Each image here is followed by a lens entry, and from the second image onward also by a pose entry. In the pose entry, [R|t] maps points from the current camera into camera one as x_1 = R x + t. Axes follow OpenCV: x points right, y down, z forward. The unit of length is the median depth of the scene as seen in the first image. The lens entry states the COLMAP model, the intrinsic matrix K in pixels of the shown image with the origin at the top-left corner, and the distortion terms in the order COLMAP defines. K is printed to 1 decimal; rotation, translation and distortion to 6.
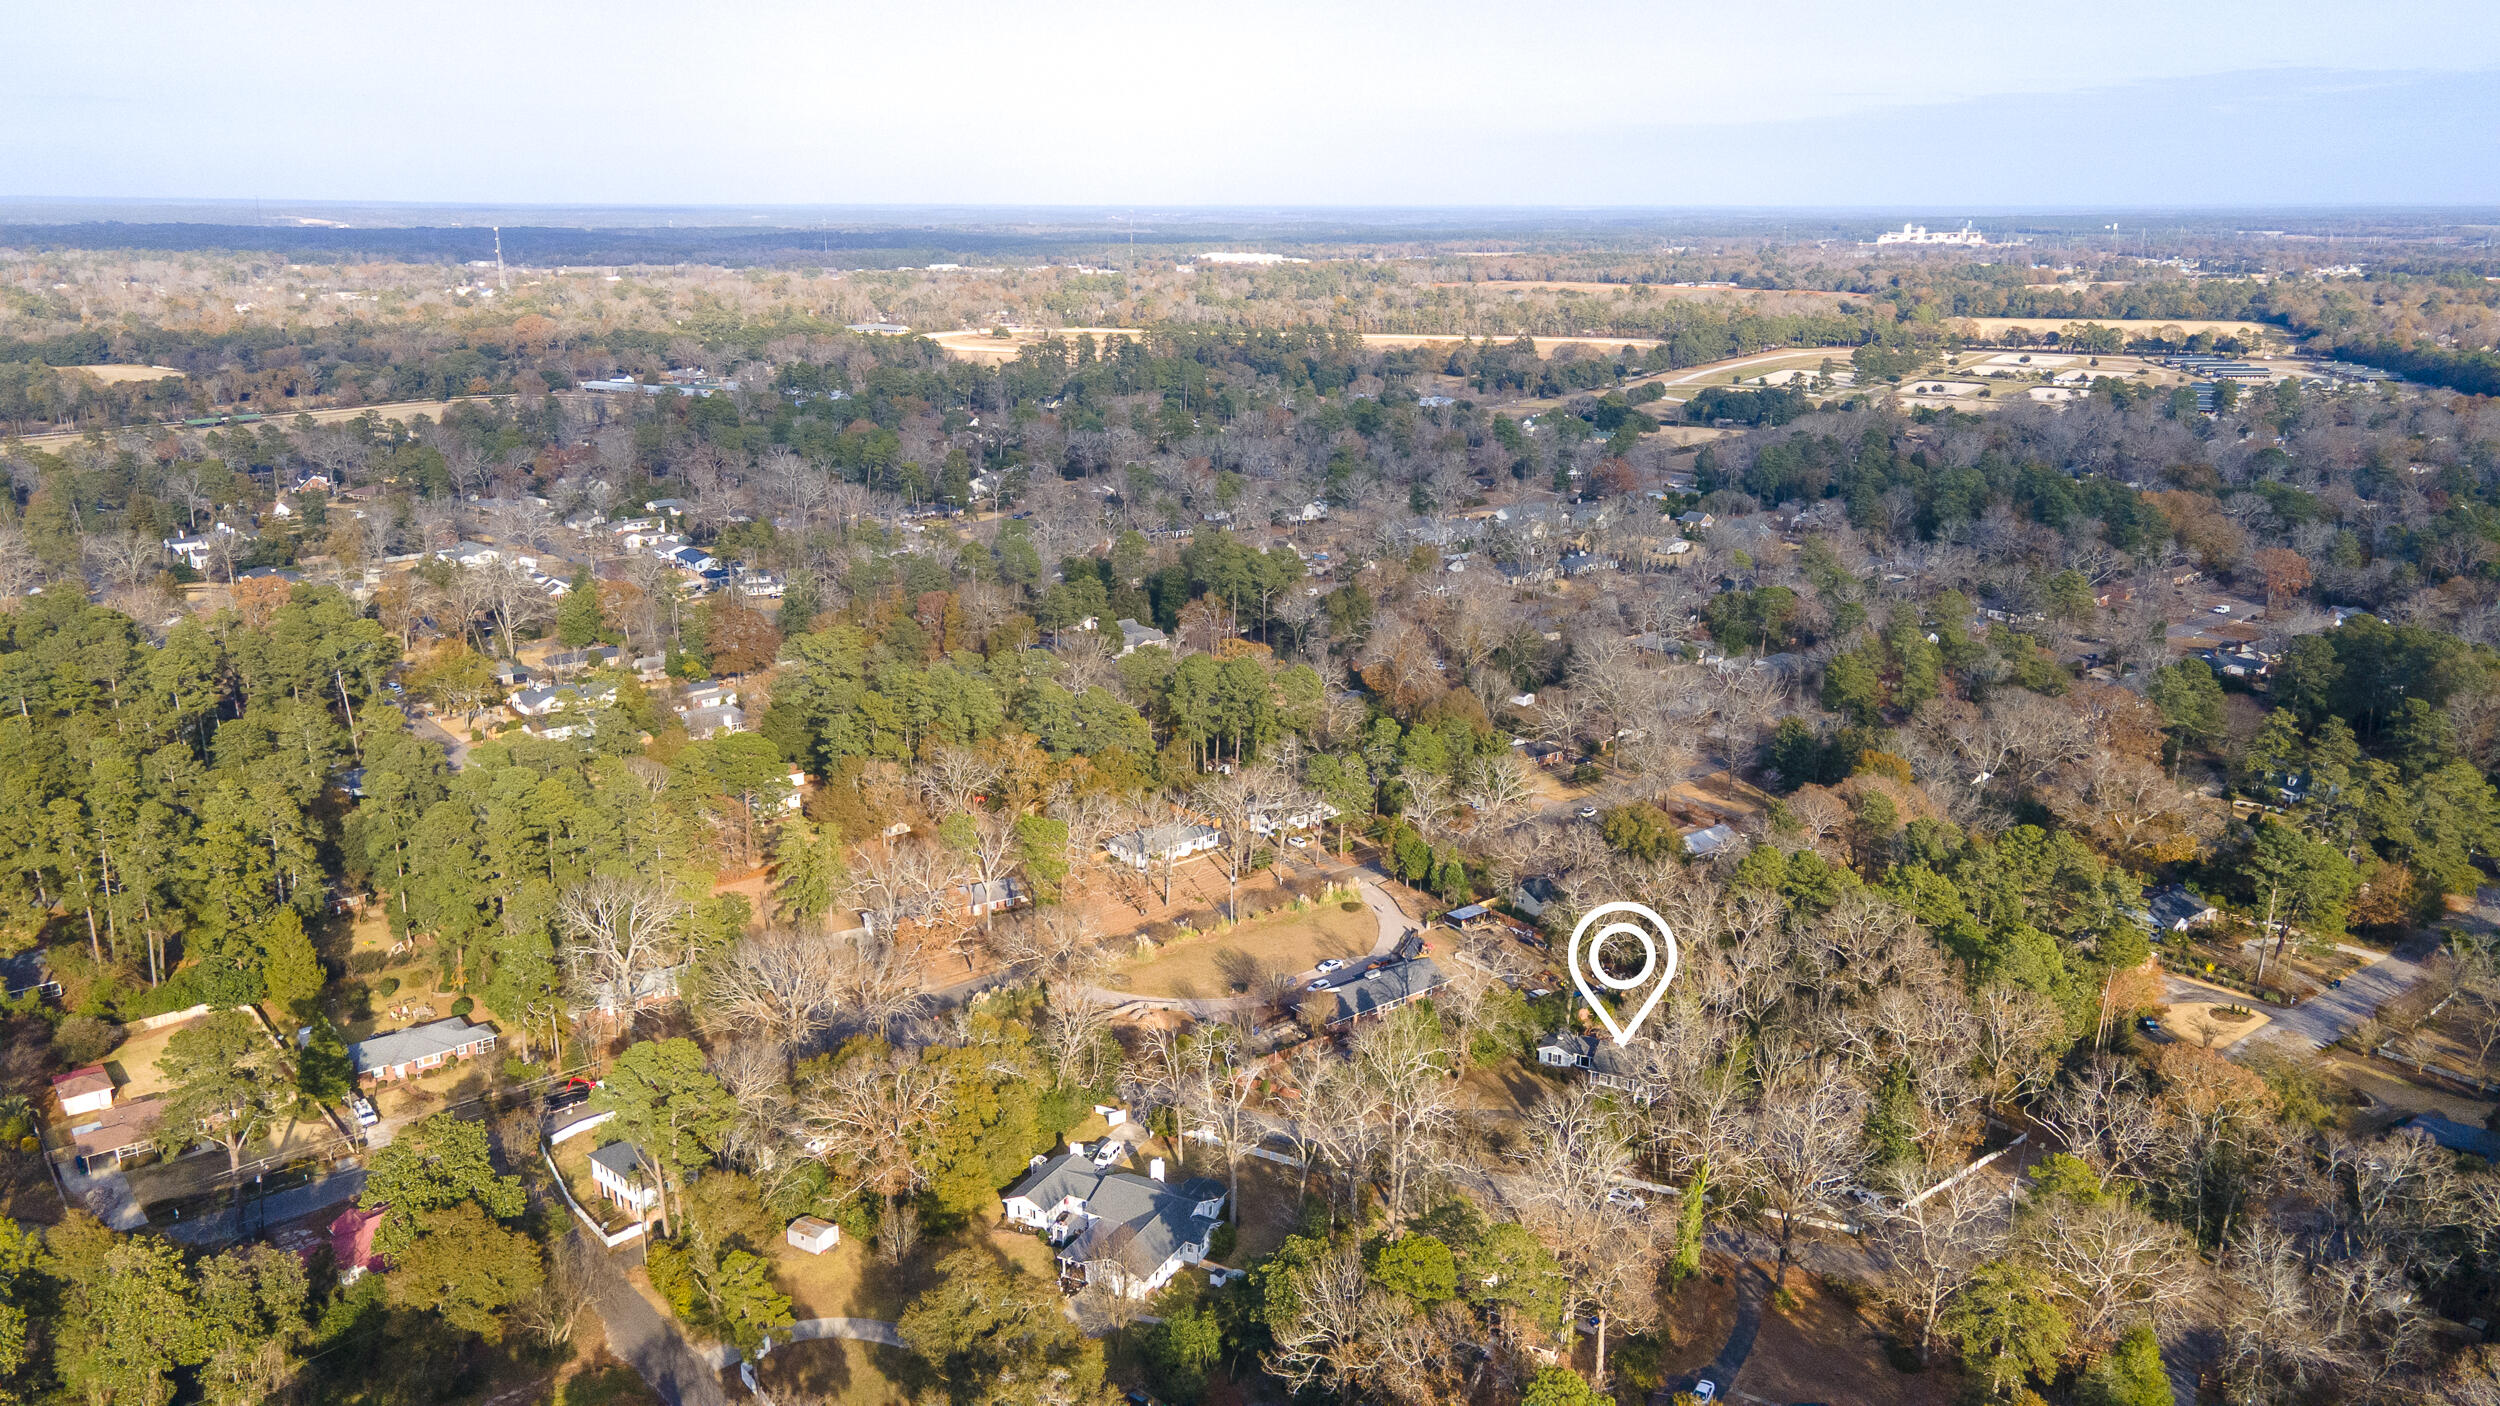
lens RADIAL K [[1977.6, 0, 1199.3], [0, 1977.6, 706.2], [0, 0, 1]] dist [-0.007684, 0.135302]
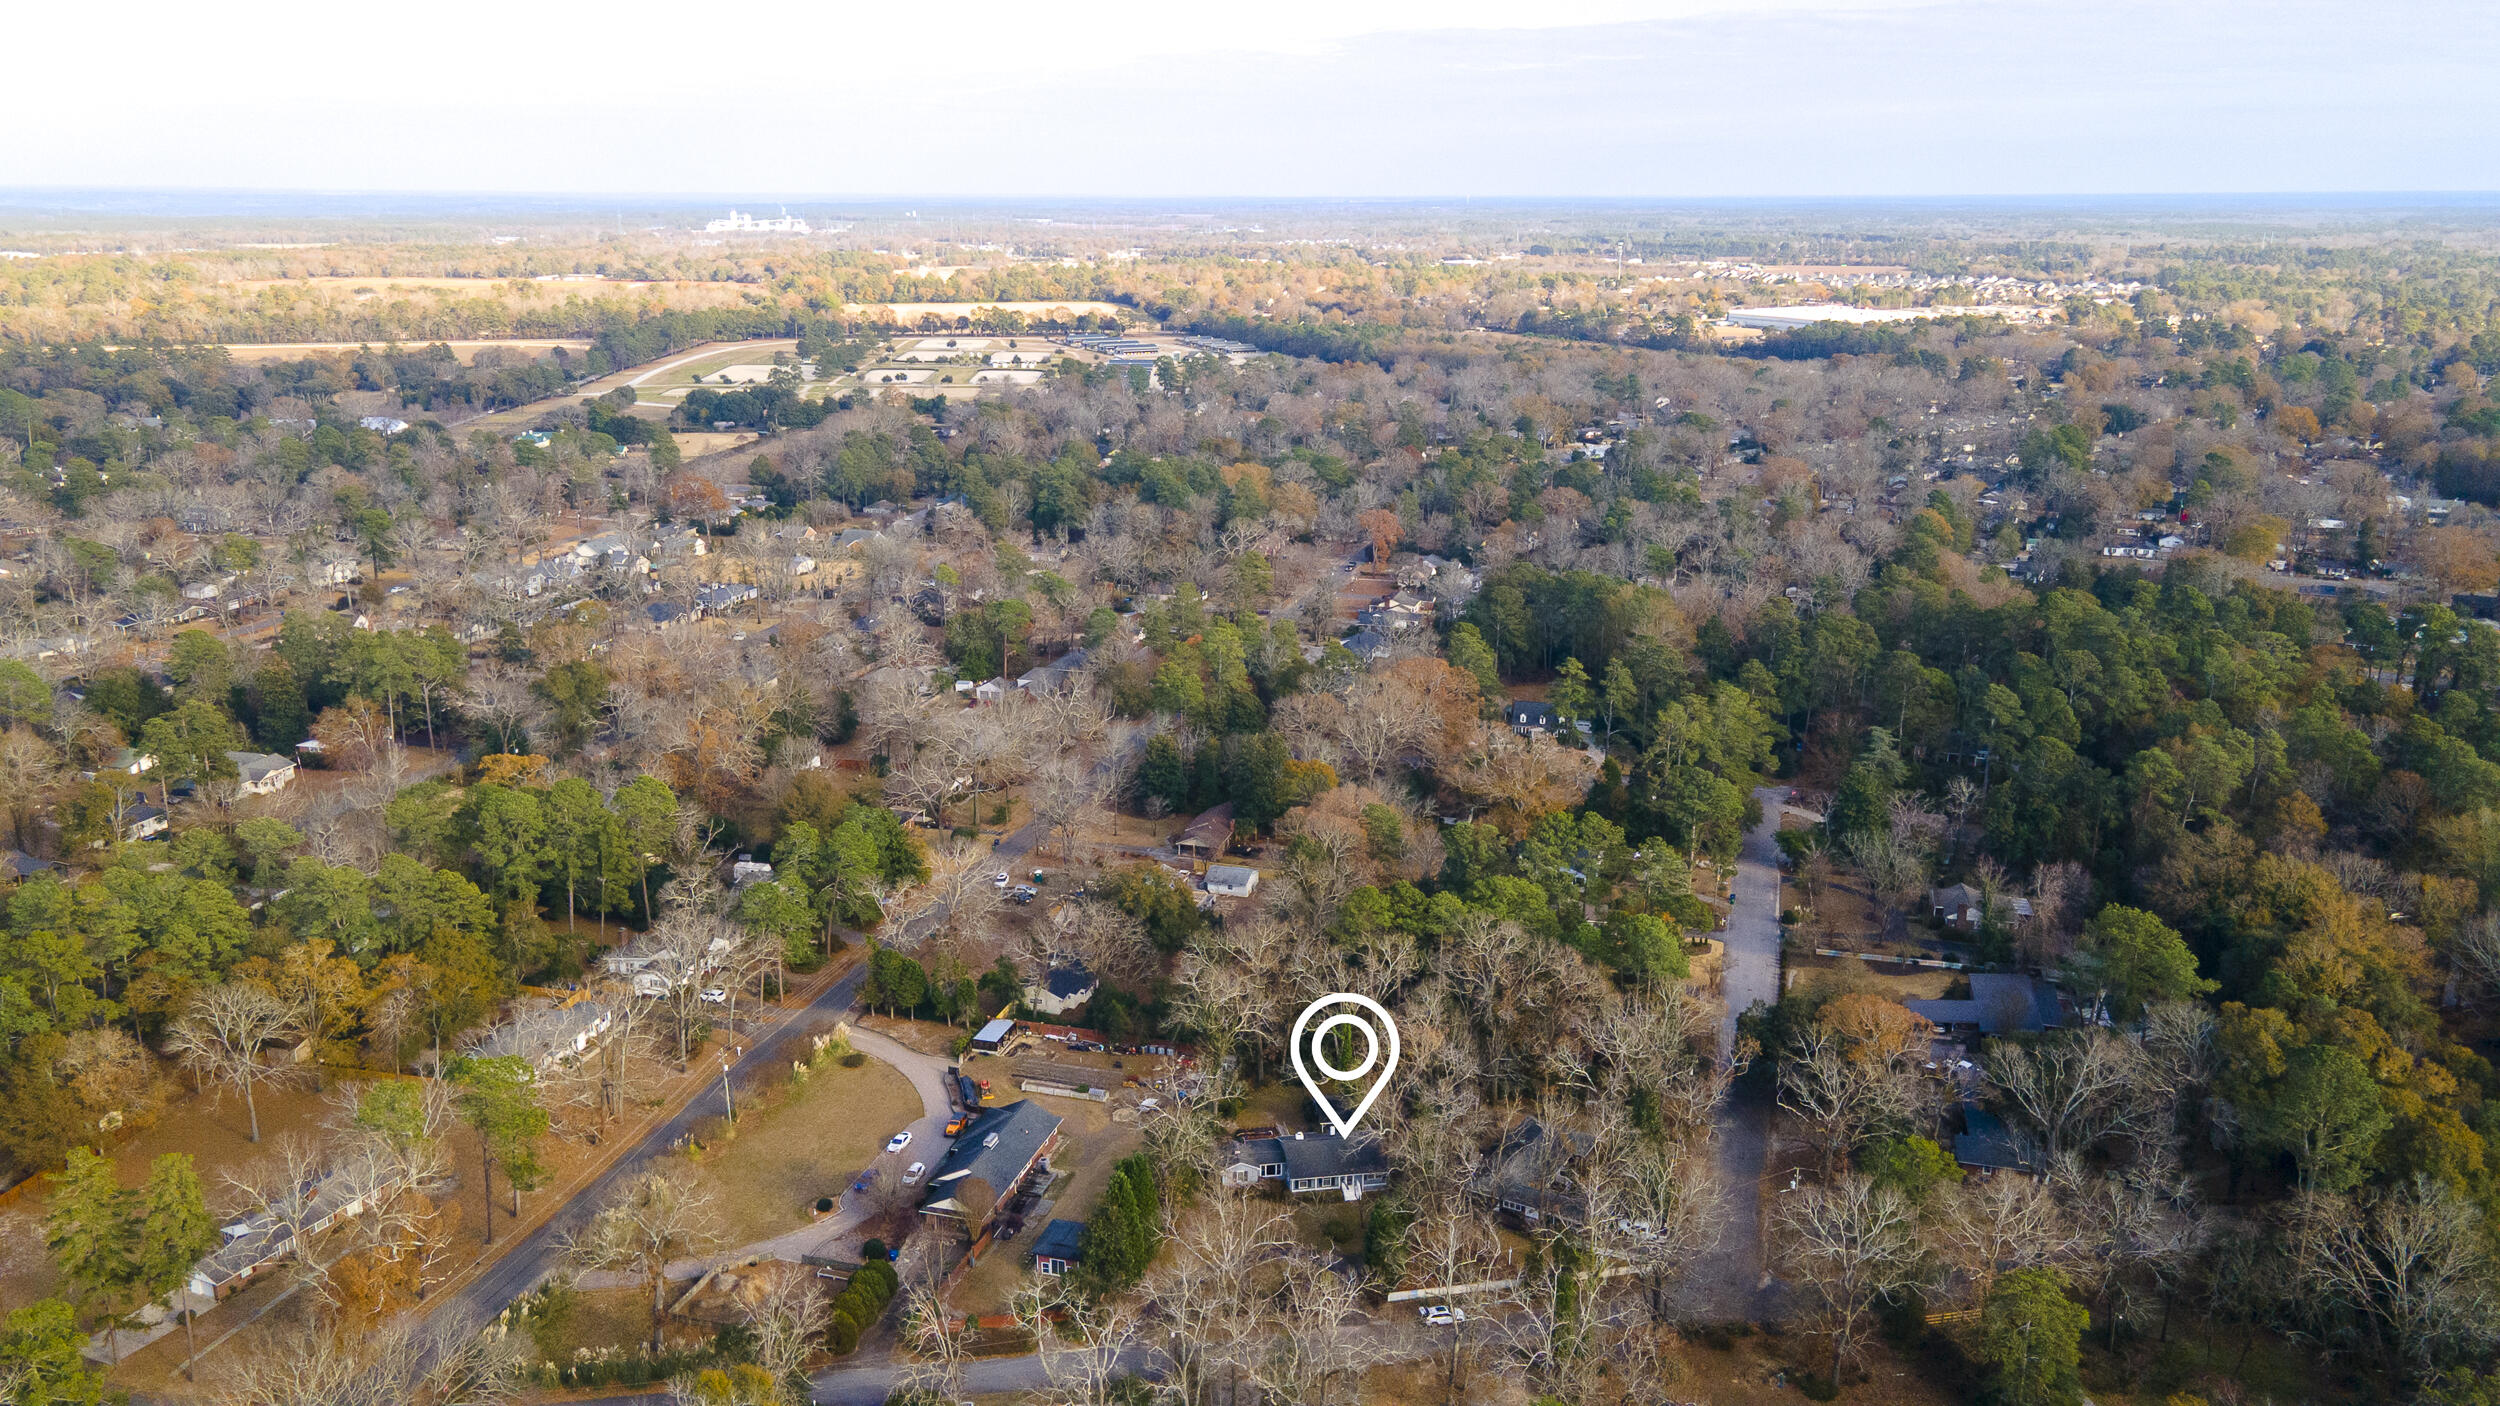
lens RADIAL K [[1977.6, 0, 1199.3], [0, 1977.6, 706.2], [0, 0, 1]] dist [-0.007684, 0.135302]
pose [[0.788276, -0.156990, 0.594958, -0.116844], [0.152743, 0.986565, 0.057950, -0.029108], [-0.596062, 0.045195, 0.801665, 0.111295]]
